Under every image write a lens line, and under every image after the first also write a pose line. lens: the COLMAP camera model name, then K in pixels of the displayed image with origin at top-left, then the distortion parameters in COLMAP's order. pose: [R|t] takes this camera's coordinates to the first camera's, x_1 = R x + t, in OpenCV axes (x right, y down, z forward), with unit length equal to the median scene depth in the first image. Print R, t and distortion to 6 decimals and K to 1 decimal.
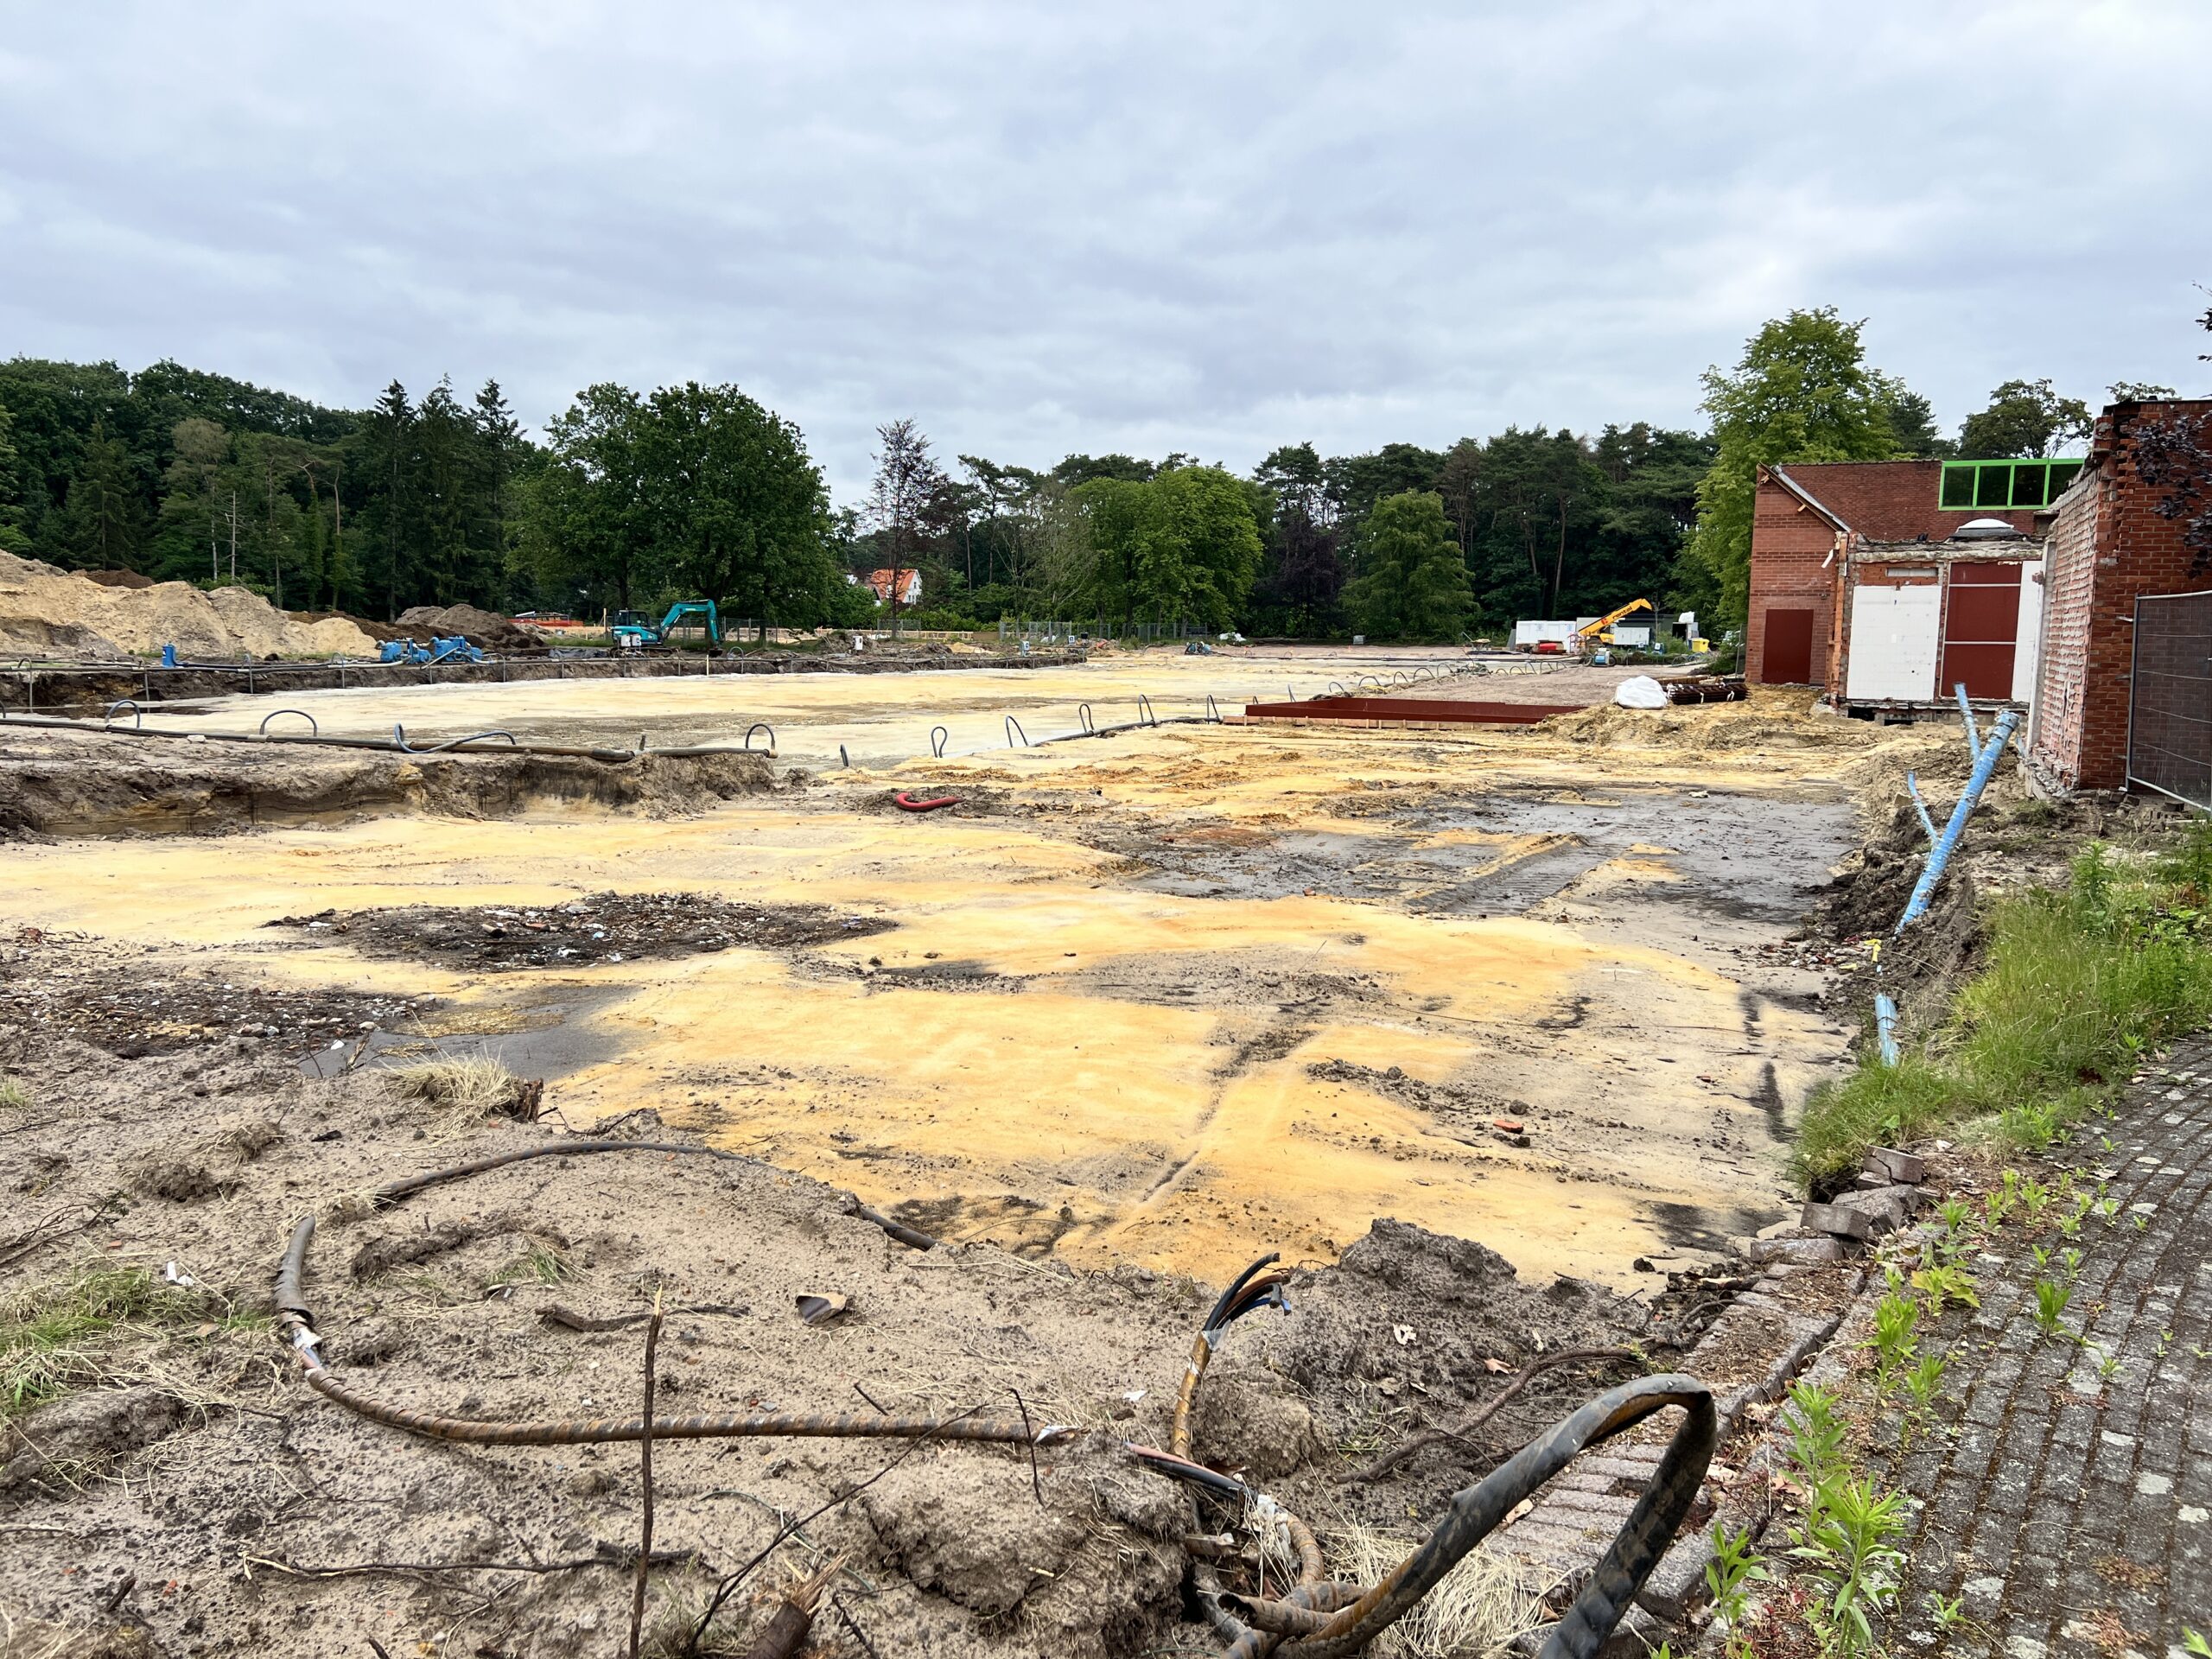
lens RADIAL K [[1658.6, 0, 1100.0], [0, 1658.6, 842.0], [0, 0, 1]] dist [0.066025, -0.076472]
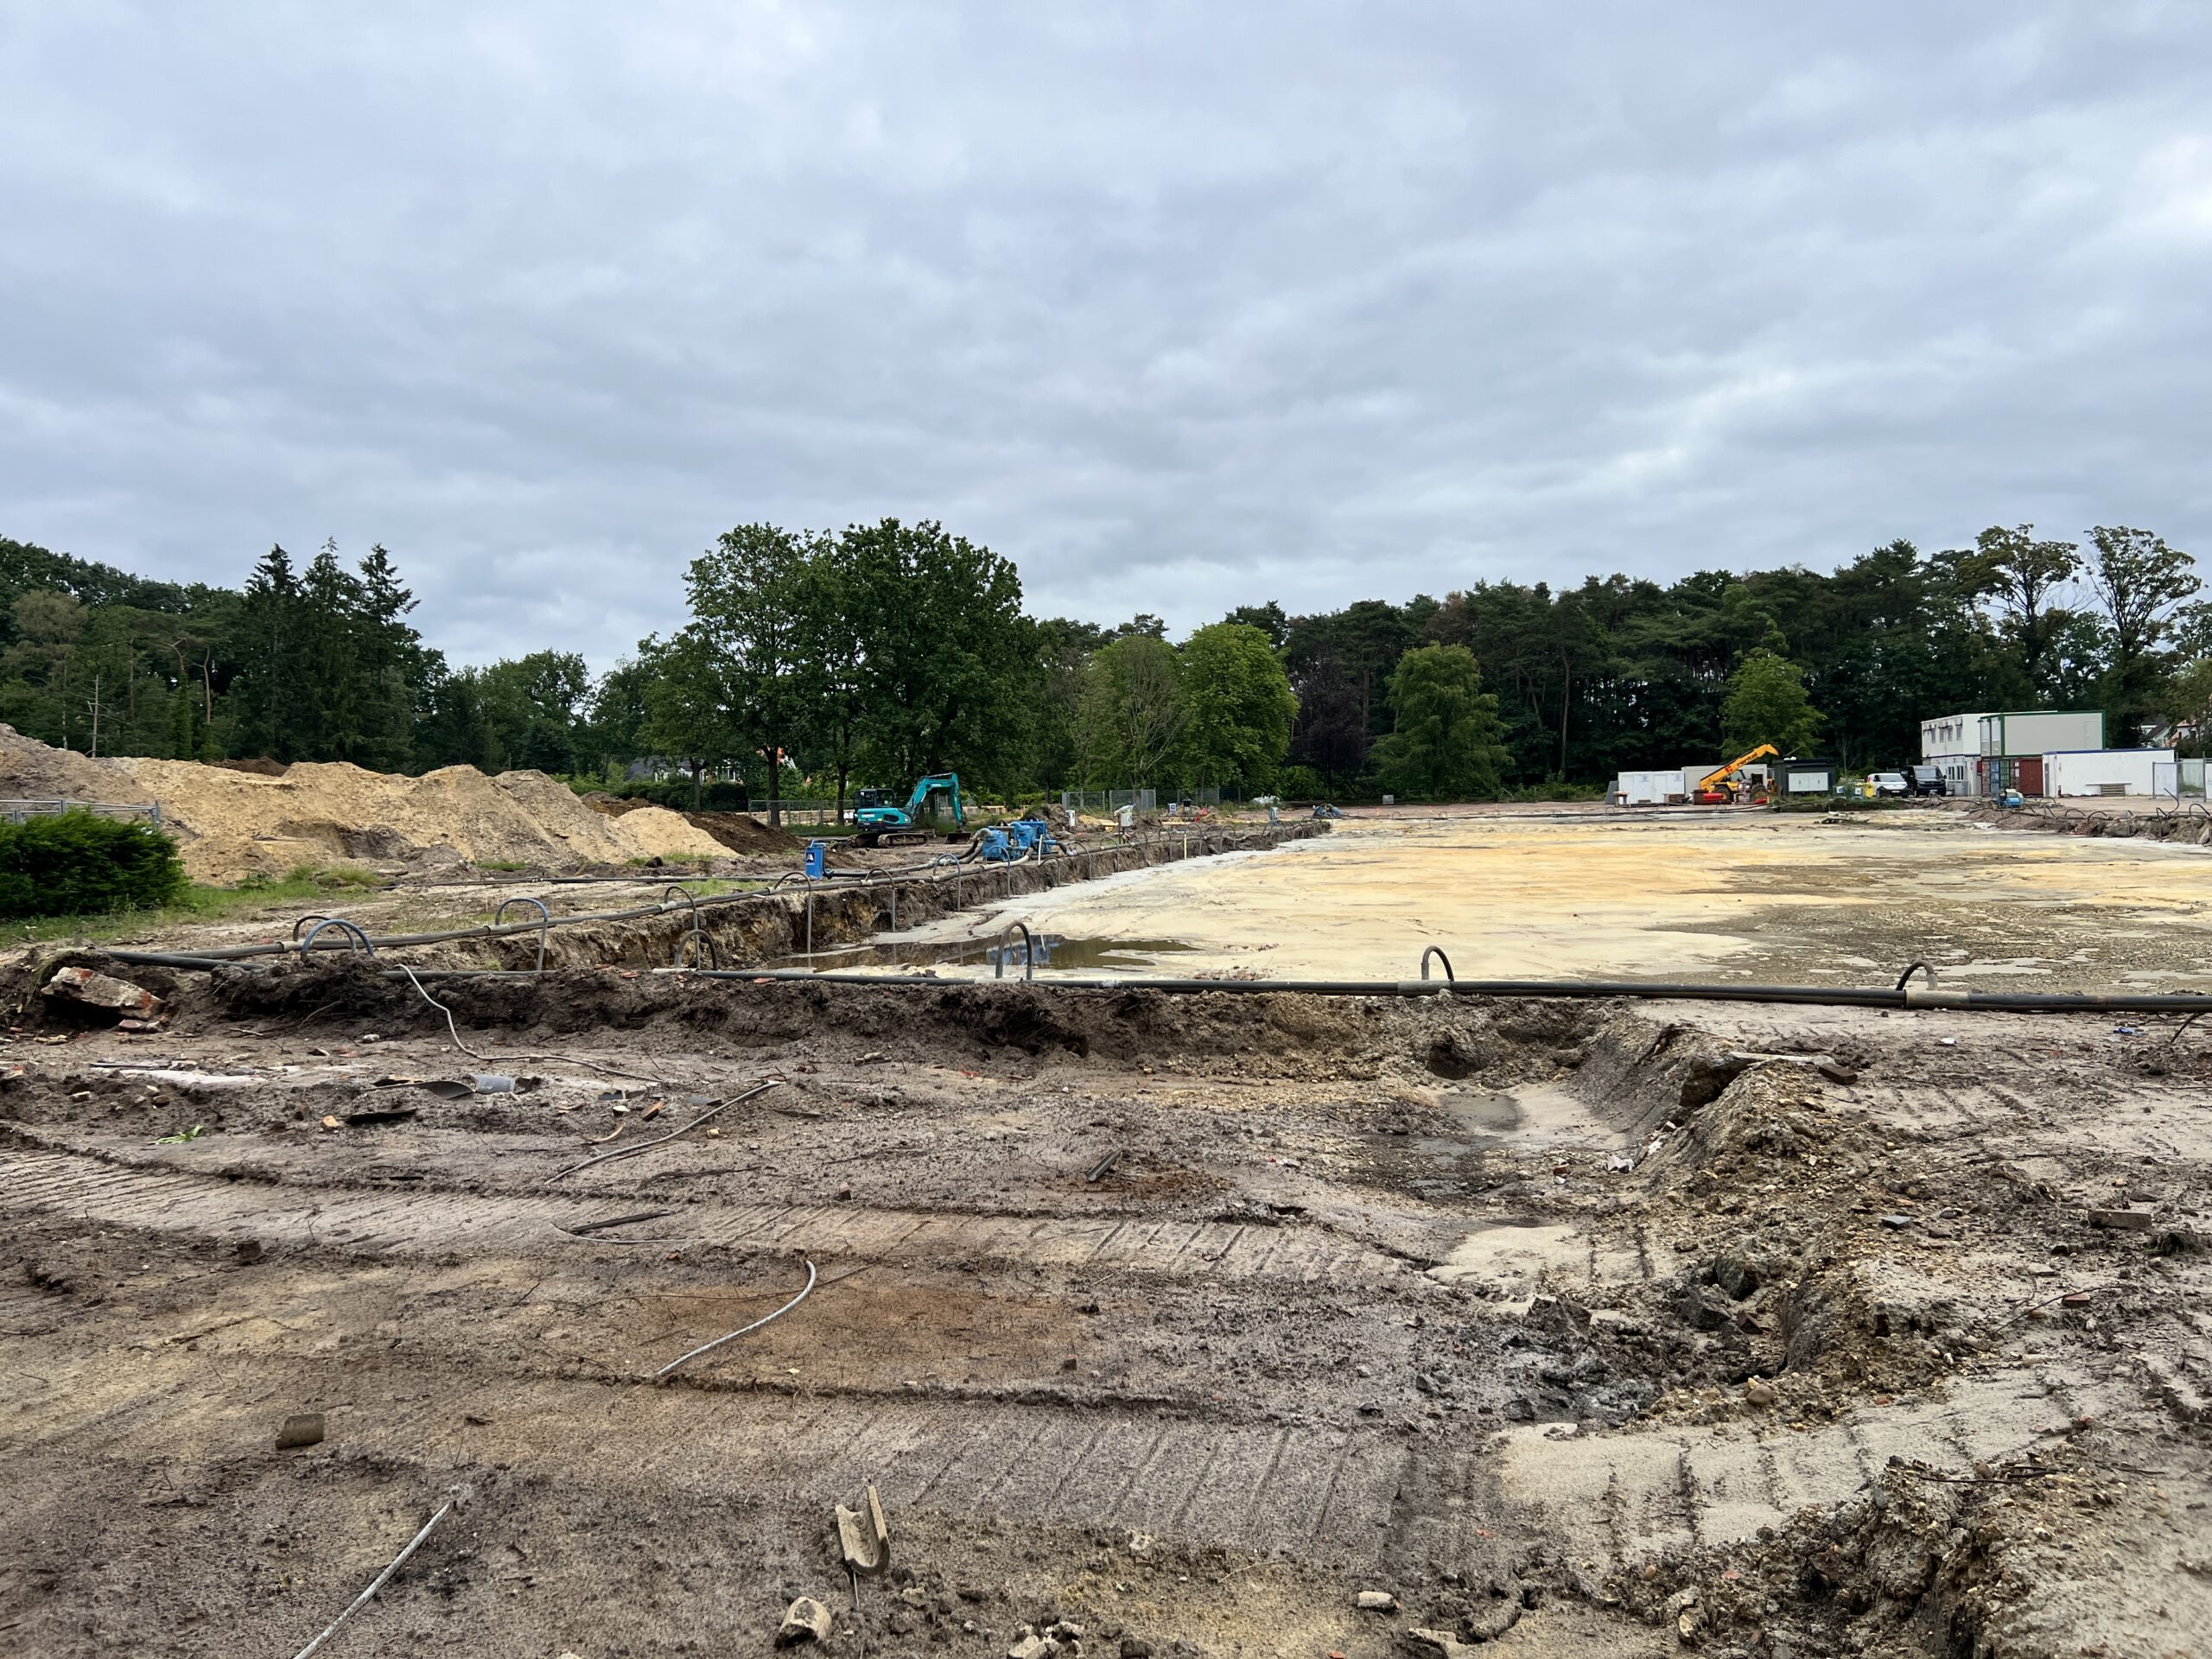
lens RADIAL K [[1658.6, 0, 1091.2], [0, 1658.6, 829.1], [0, 0, 1]] dist [0.066025, -0.076472]
pose [[0.983216, -0.040563, 0.177877, -0.428352], [0.060229, 0.992477, -0.106593, -0.036095], [-0.172215, 0.115517, 0.978263, 0.263217]]
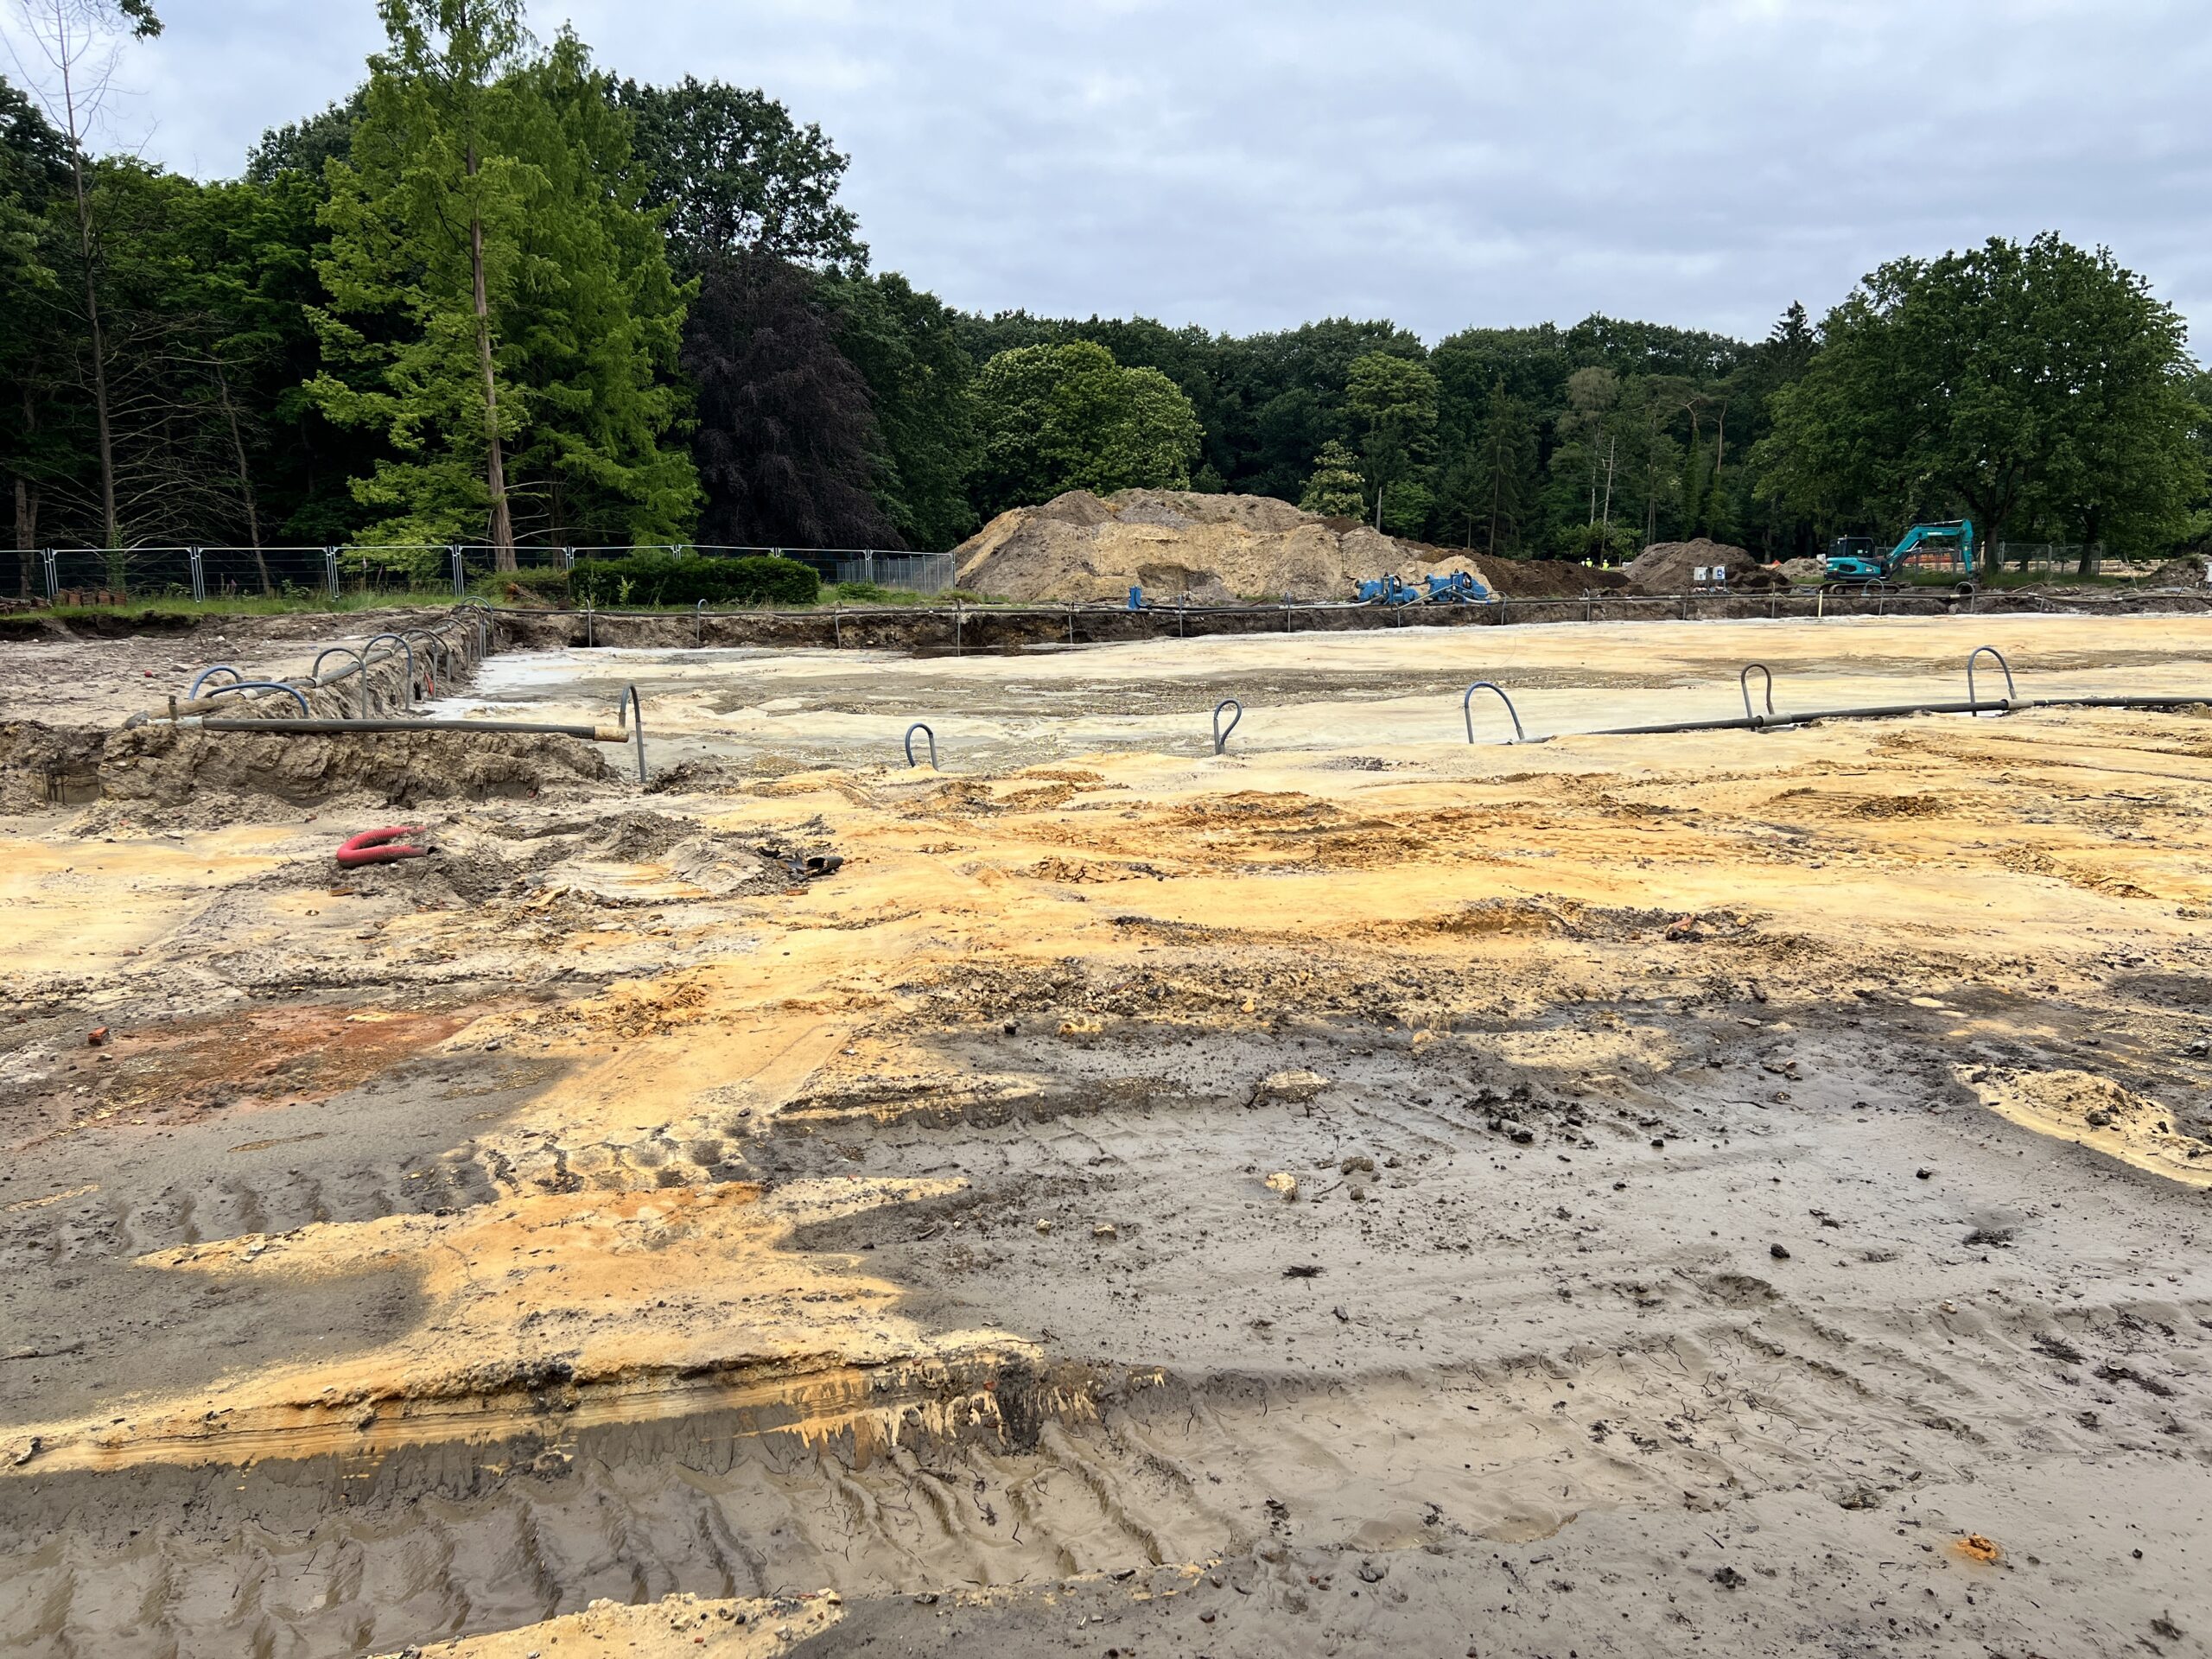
lens RADIAL K [[1658.6, 0, 1123.3], [0, 1658.6, 834.7], [0, 0, 1]] dist [0.066025, -0.076472]
pose [[0.663707, 0.100075, -0.741268, 0.133397], [-0.079472, 0.994835, 0.063152, -0.025184], [0.743759, 0.016996, 0.668232, 0.265202]]
